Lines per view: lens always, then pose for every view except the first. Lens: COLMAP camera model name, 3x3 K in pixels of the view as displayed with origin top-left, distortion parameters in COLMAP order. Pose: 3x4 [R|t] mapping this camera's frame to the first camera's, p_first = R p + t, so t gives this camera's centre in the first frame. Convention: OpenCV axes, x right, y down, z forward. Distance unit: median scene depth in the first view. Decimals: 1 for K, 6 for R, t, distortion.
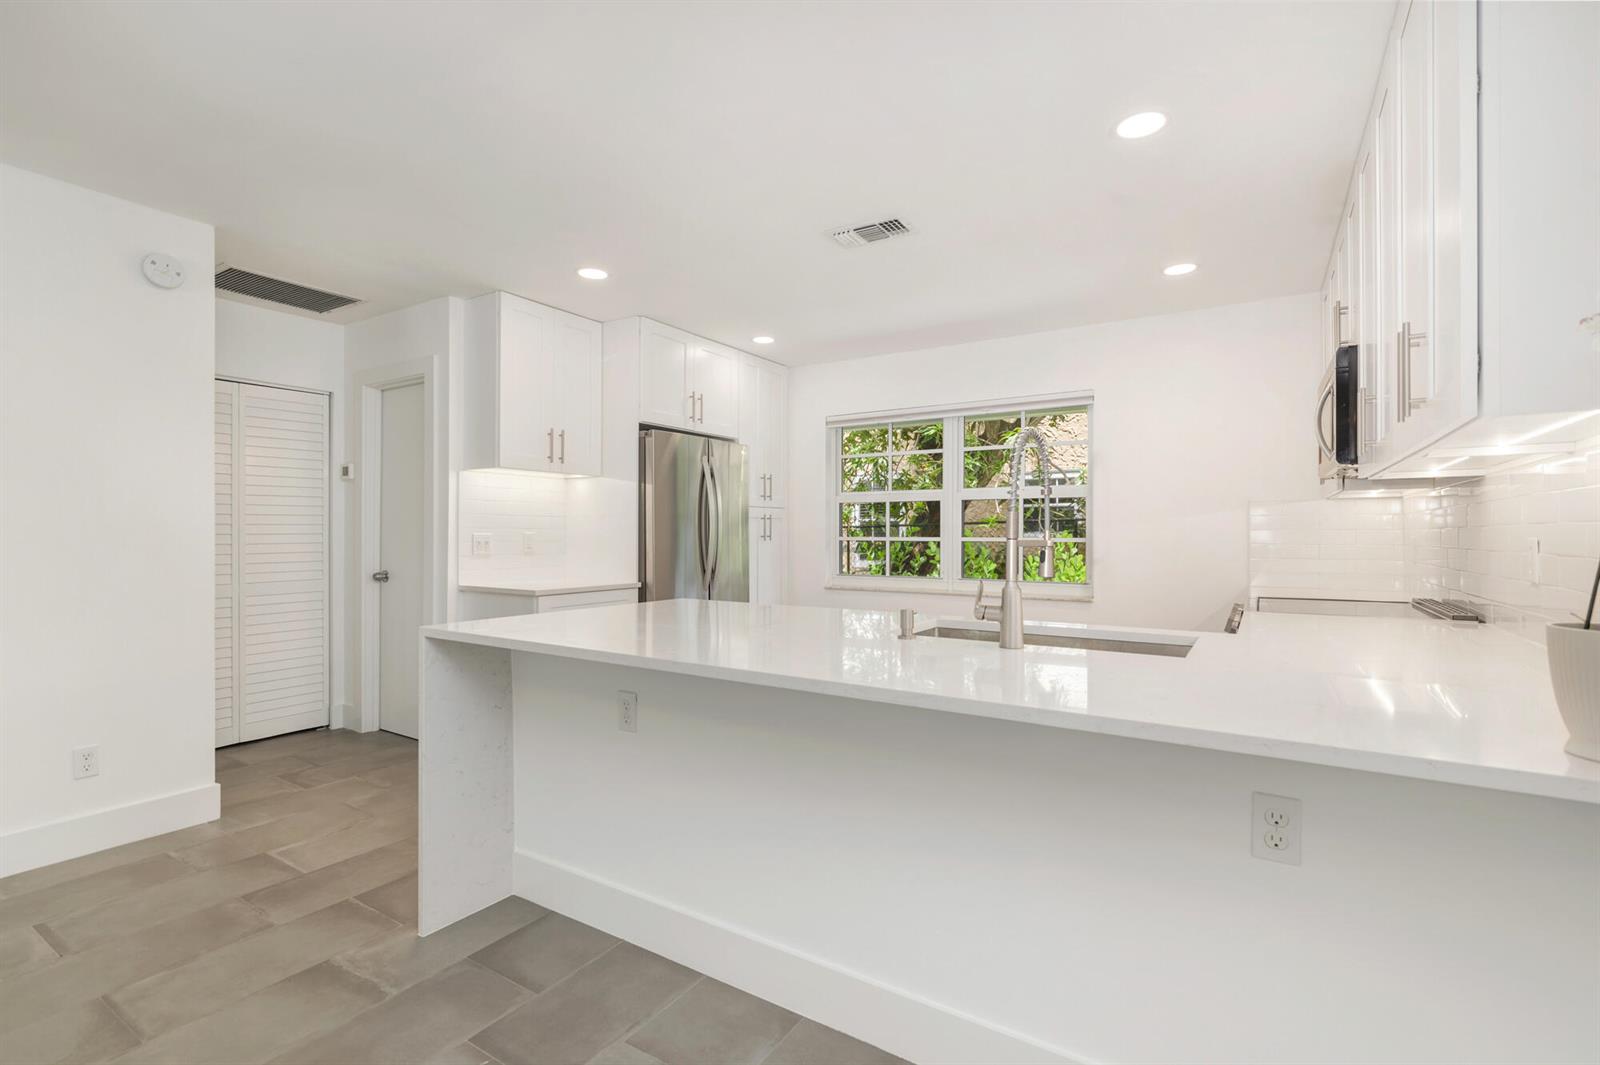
lens RADIAL K [[736.4, 0, 795.0], [0, 736.4, 528.9], [0, 0, 1]] dist [-0.002778, -0.000450]
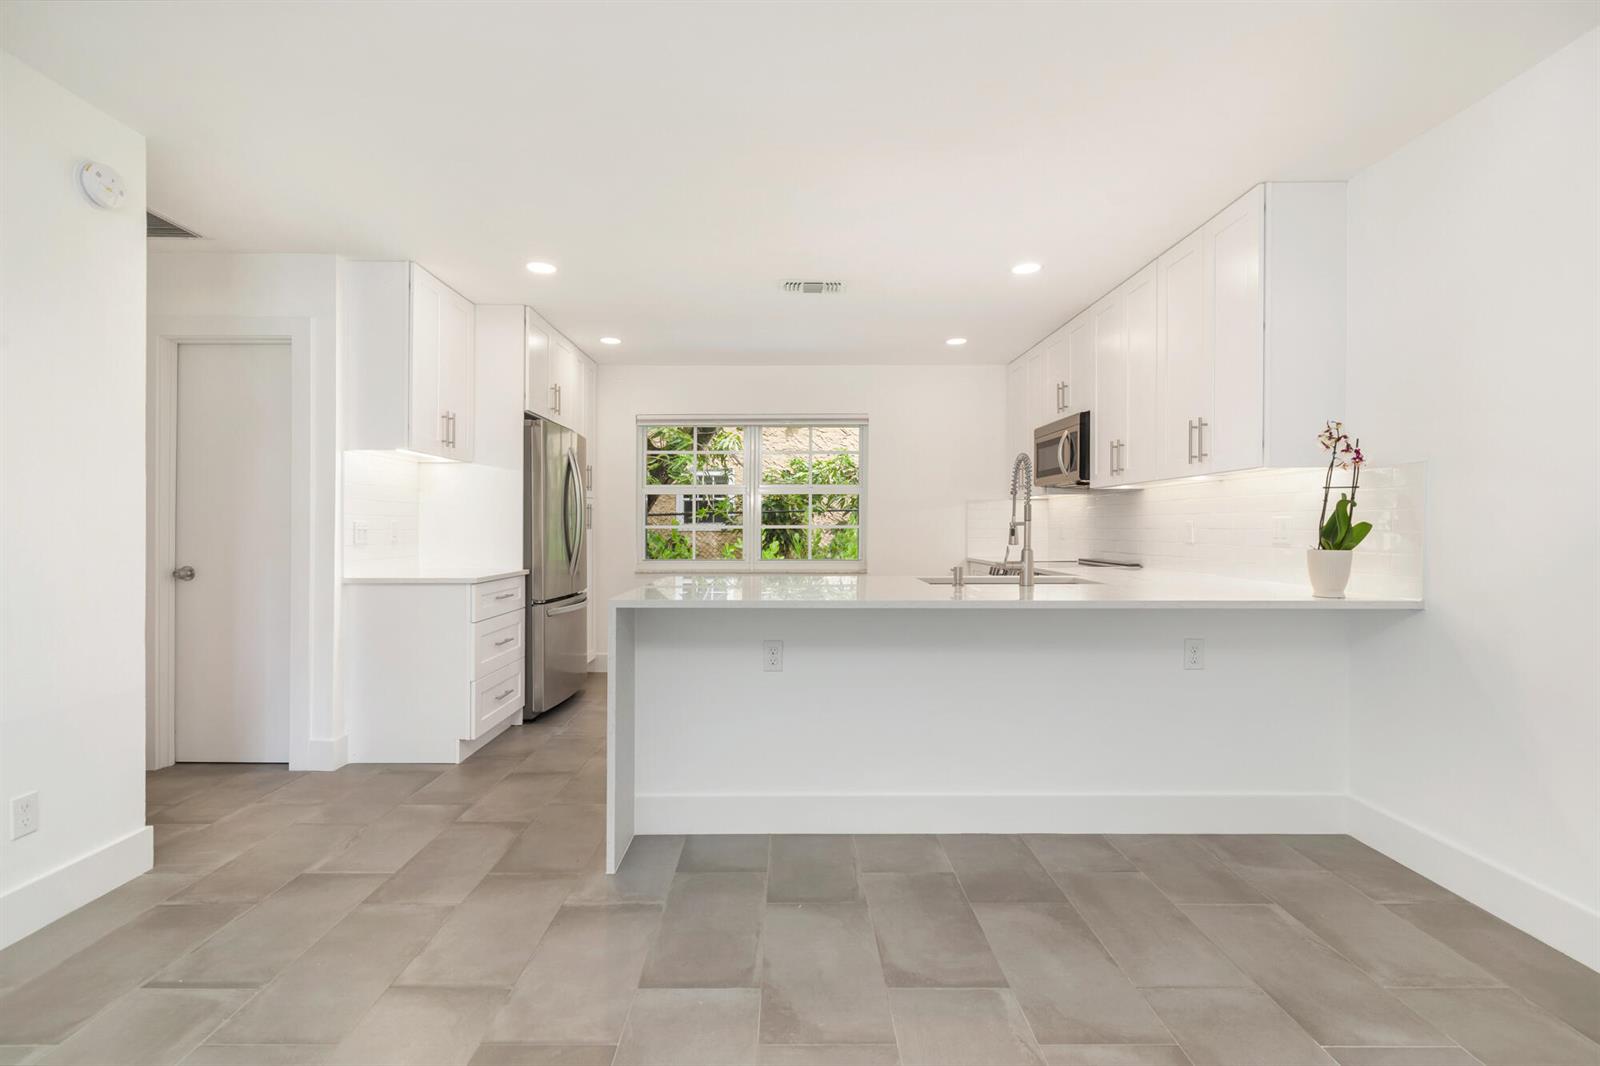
lens RADIAL K [[736.4, 0, 795.0], [0, 736.4, 529.4], [0, 0, 1]] dist [-0.002778, -0.000450]
pose [[0.840180, -0.004335, 0.542290, -0.463296], [-0.000988, 0.999954, 0.009525, 0.007754], [-0.542307, -0.008538, 0.840137, -0.050533]]
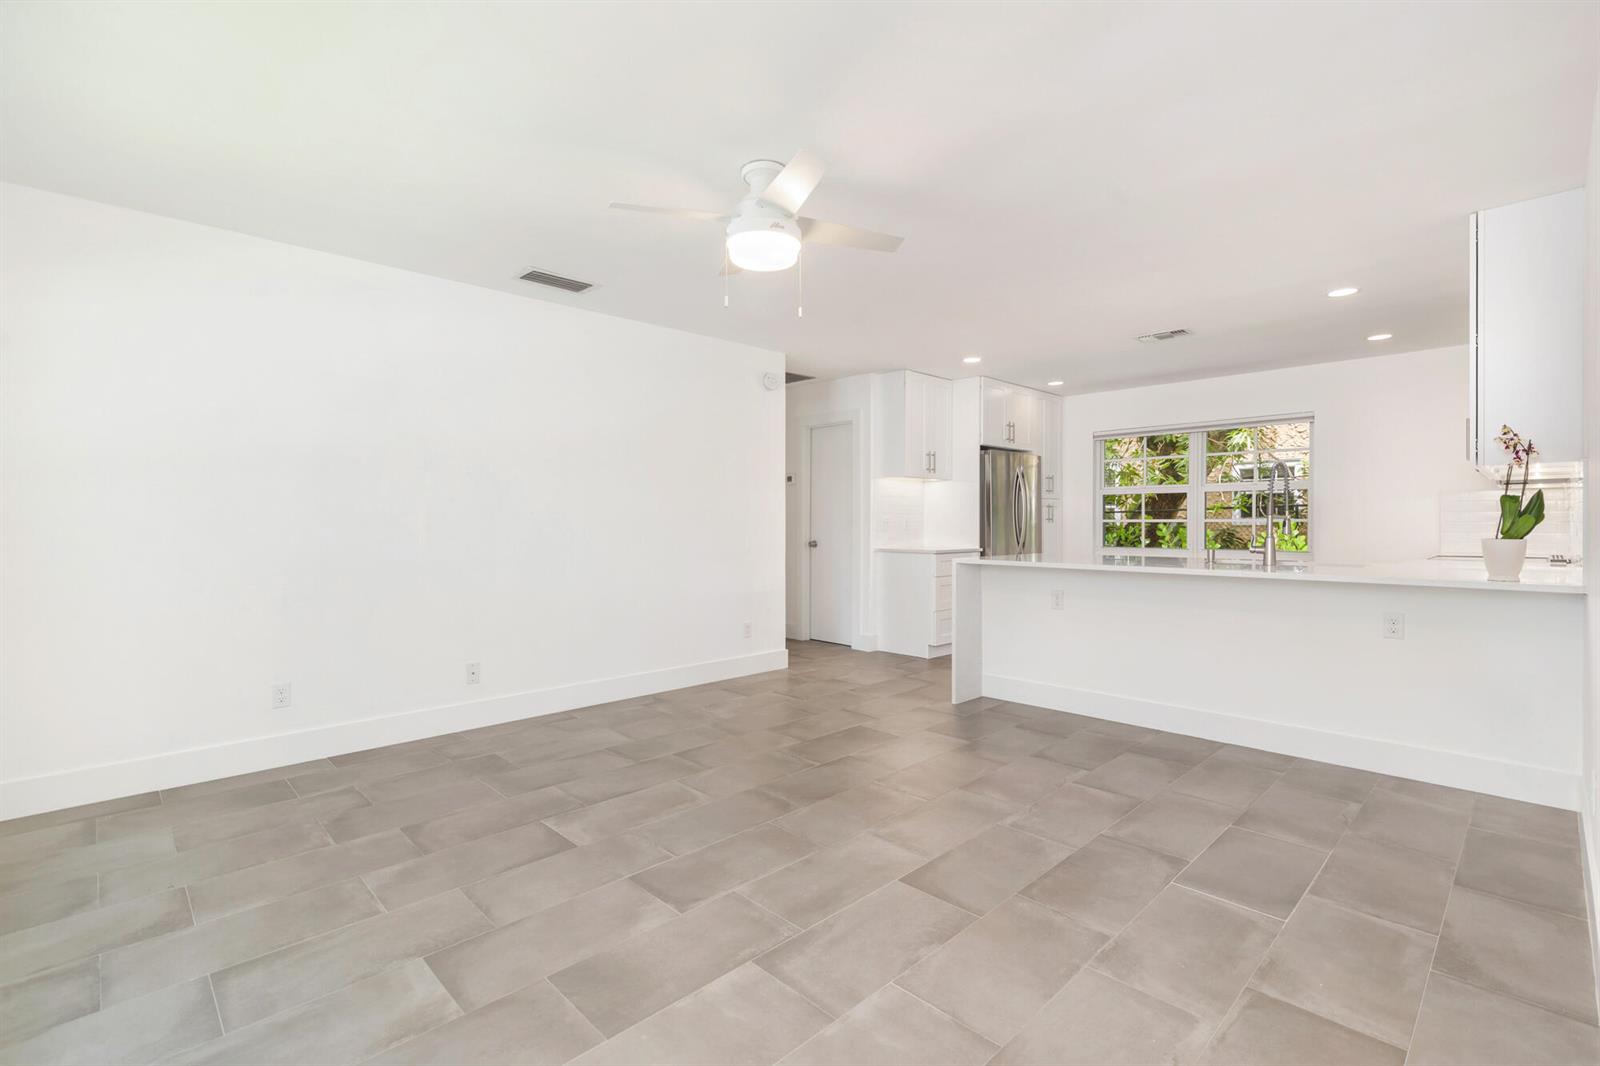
lens RADIAL K [[736.4, 0, 795.0], [0, 736.4, 529.4], [0, 0, 1]] dist [-0.002778, -0.000450]
pose [[0.972958, -0.000570, -0.230981, -0.241900], [0.004212, 0.999875, 0.015271, 0.007959], [0.230944, -0.015831, 0.972838, -0.618773]]
